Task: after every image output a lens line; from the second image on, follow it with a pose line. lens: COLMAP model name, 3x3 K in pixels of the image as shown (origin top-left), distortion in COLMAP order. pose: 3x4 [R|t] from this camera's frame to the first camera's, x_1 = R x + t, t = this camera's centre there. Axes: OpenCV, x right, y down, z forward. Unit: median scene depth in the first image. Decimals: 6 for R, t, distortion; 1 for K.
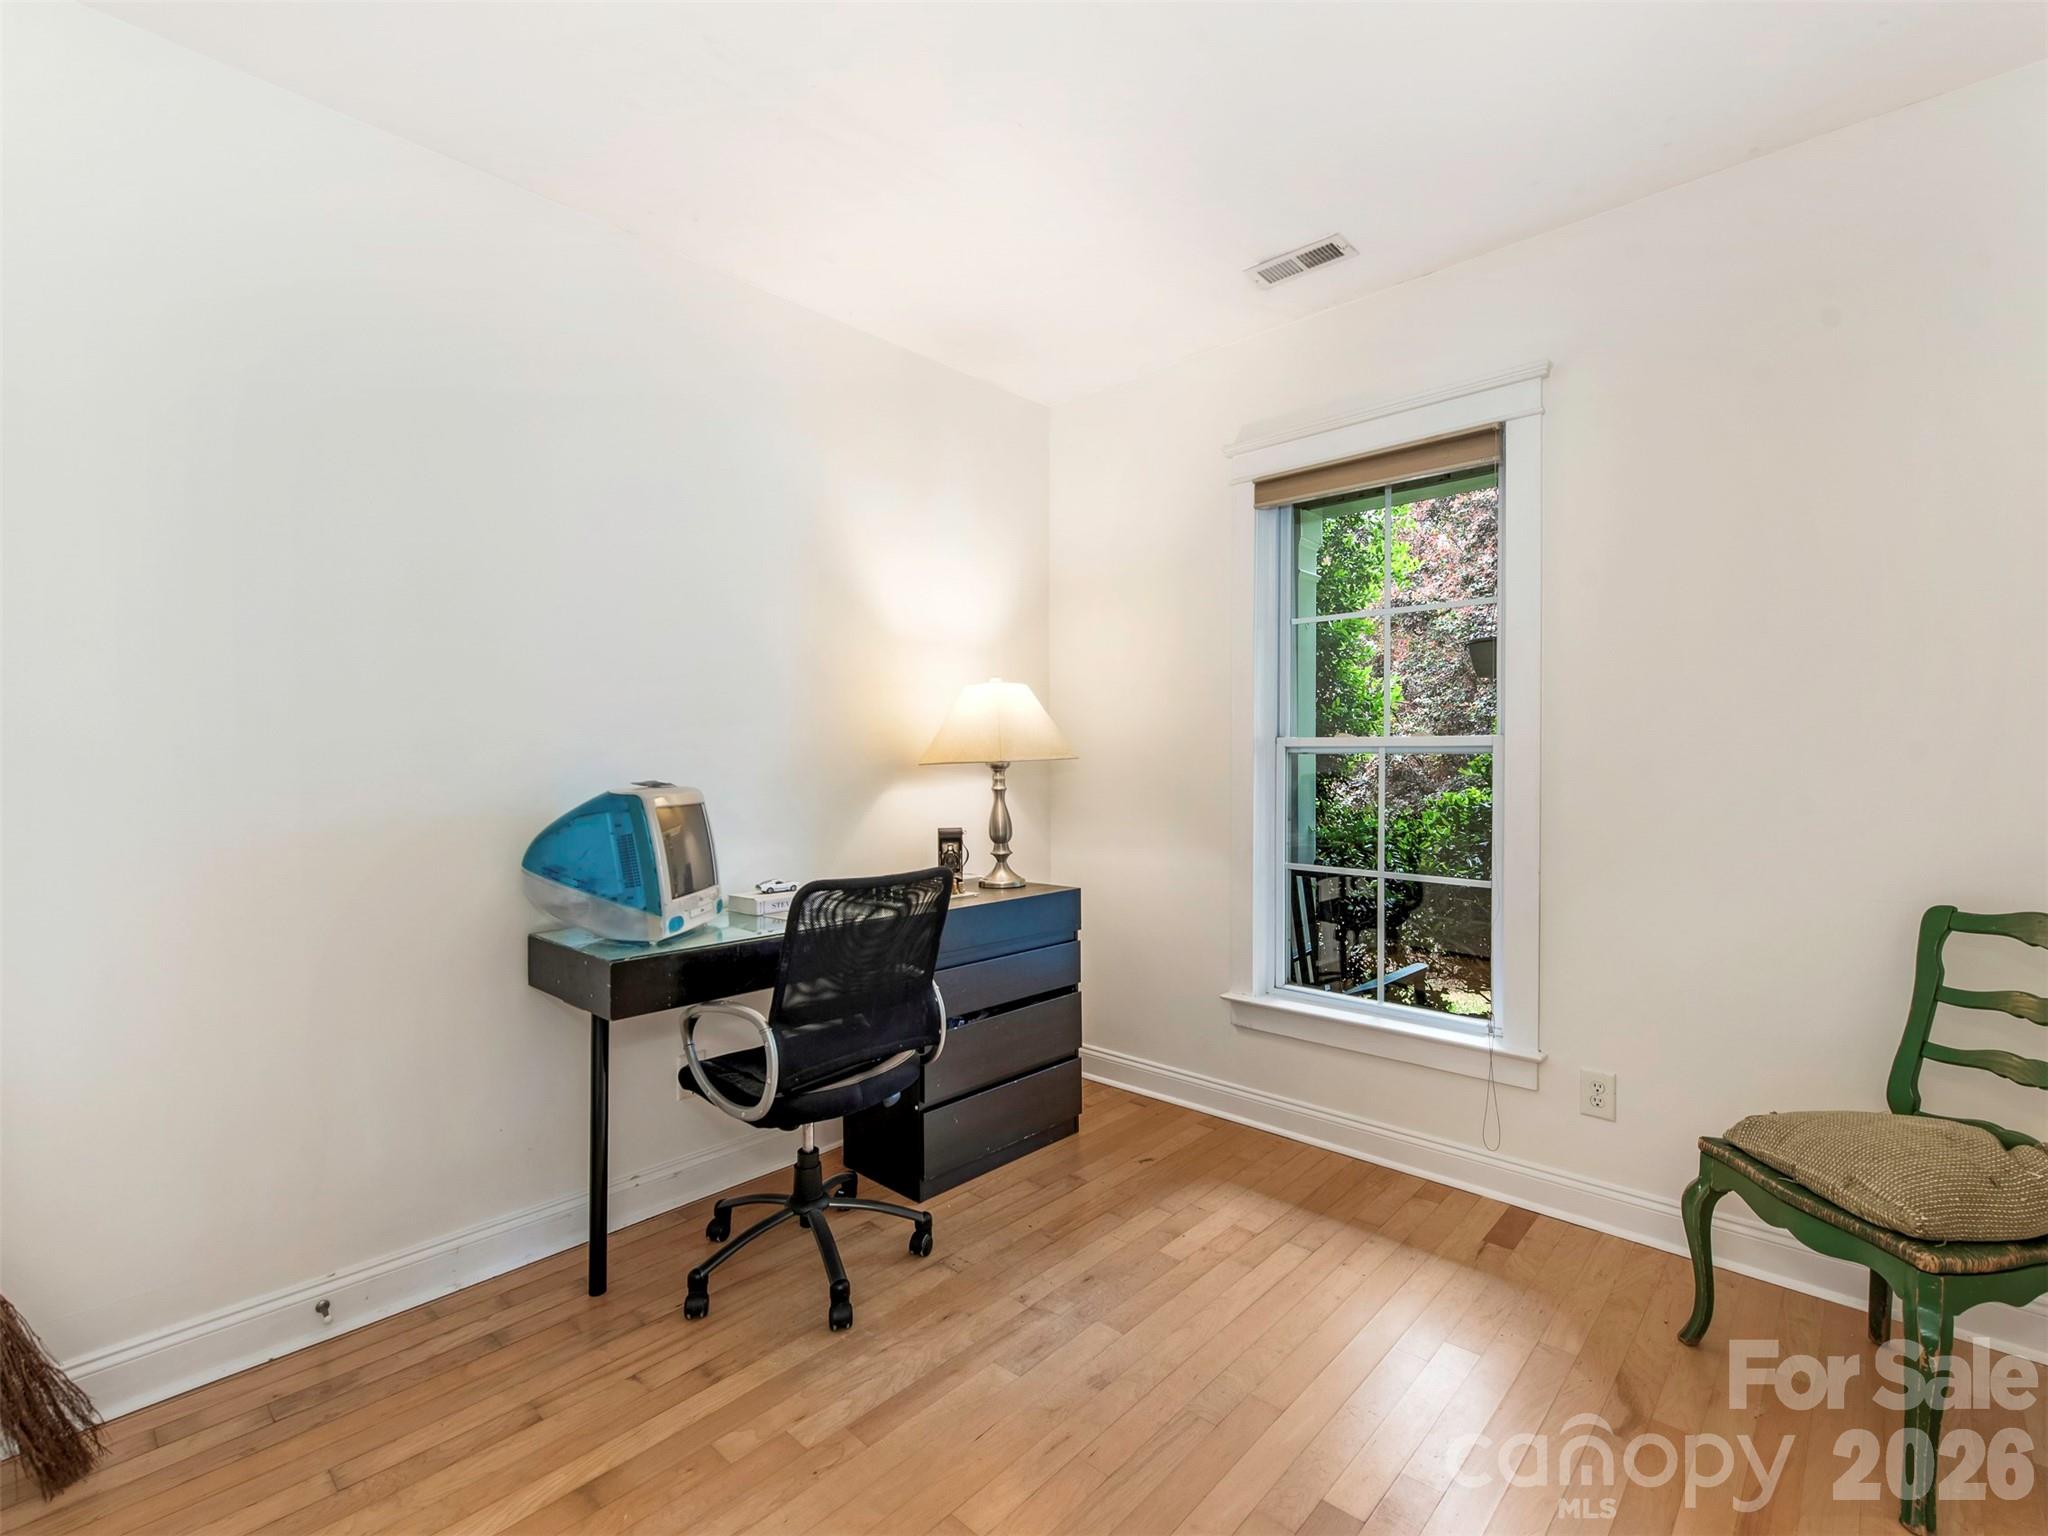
lens RADIAL K [[920.9, 0, 1025.8], [0, 920.9, 766.2], [0, 0, 1]] dist [0.013234, -0.004263]
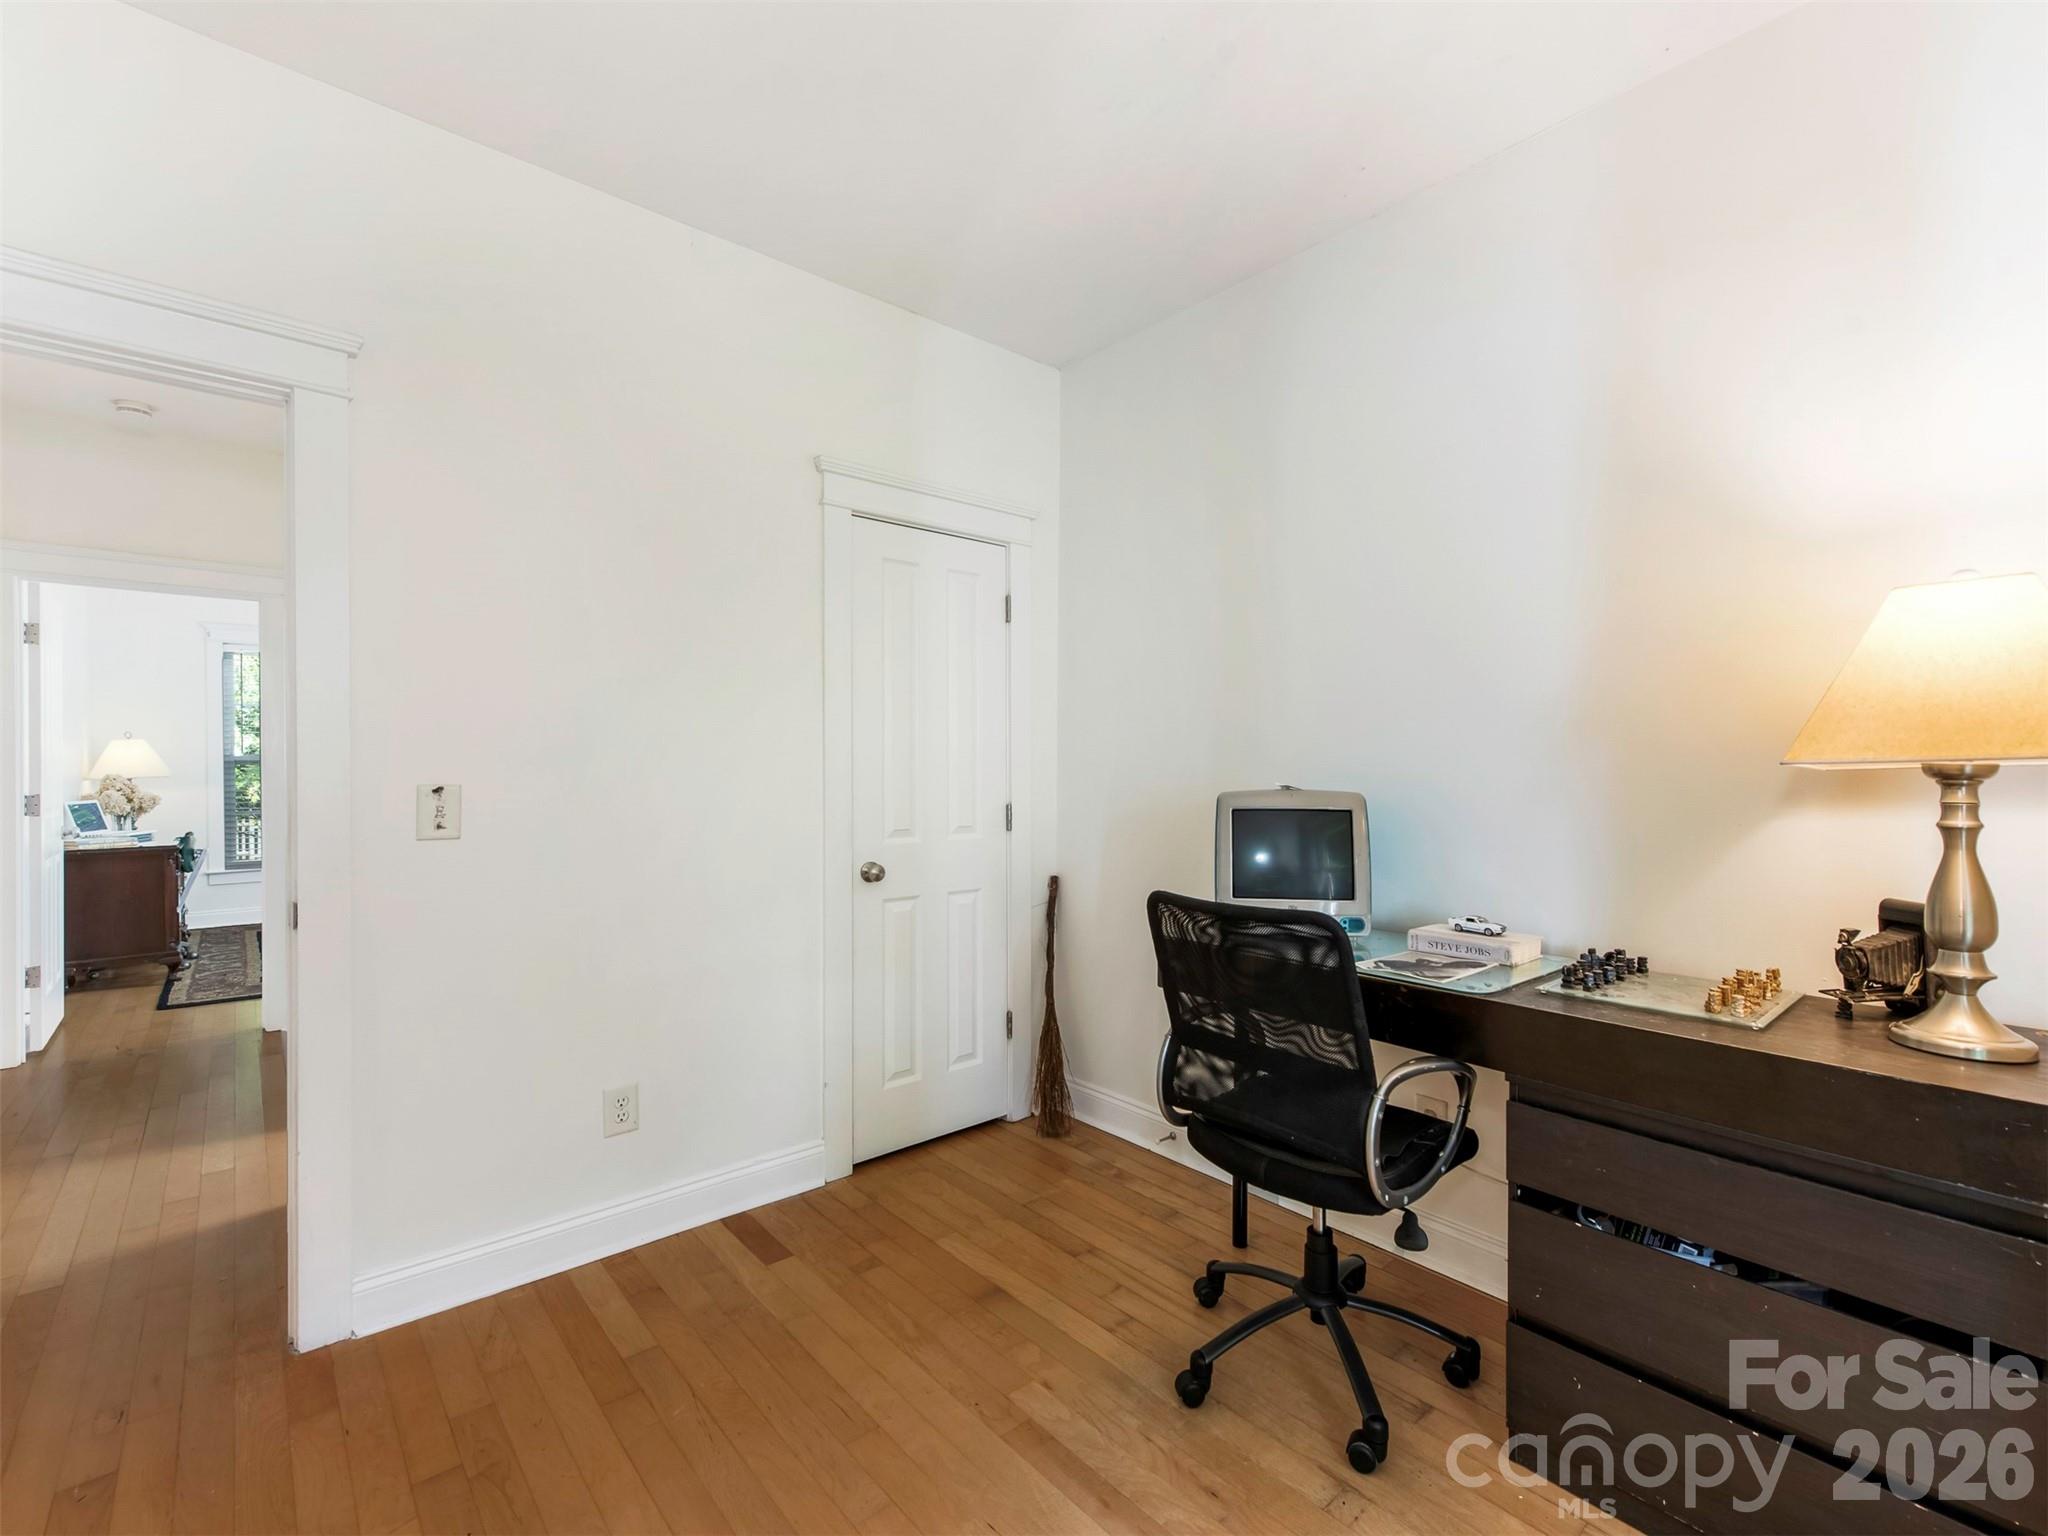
lens RADIAL K [[830.7, 0, 1025.4], [0, 830.7, 767.2], [0, 0, 1]] dist [-0.003093, -0.001221]
pose [[-0.061042, -0.005607, -0.998119, 0.447216], [-0.009099, 0.999946, -0.005061, 0.003161], [0.998094, 0.008773, -0.061090, 0.652593]]
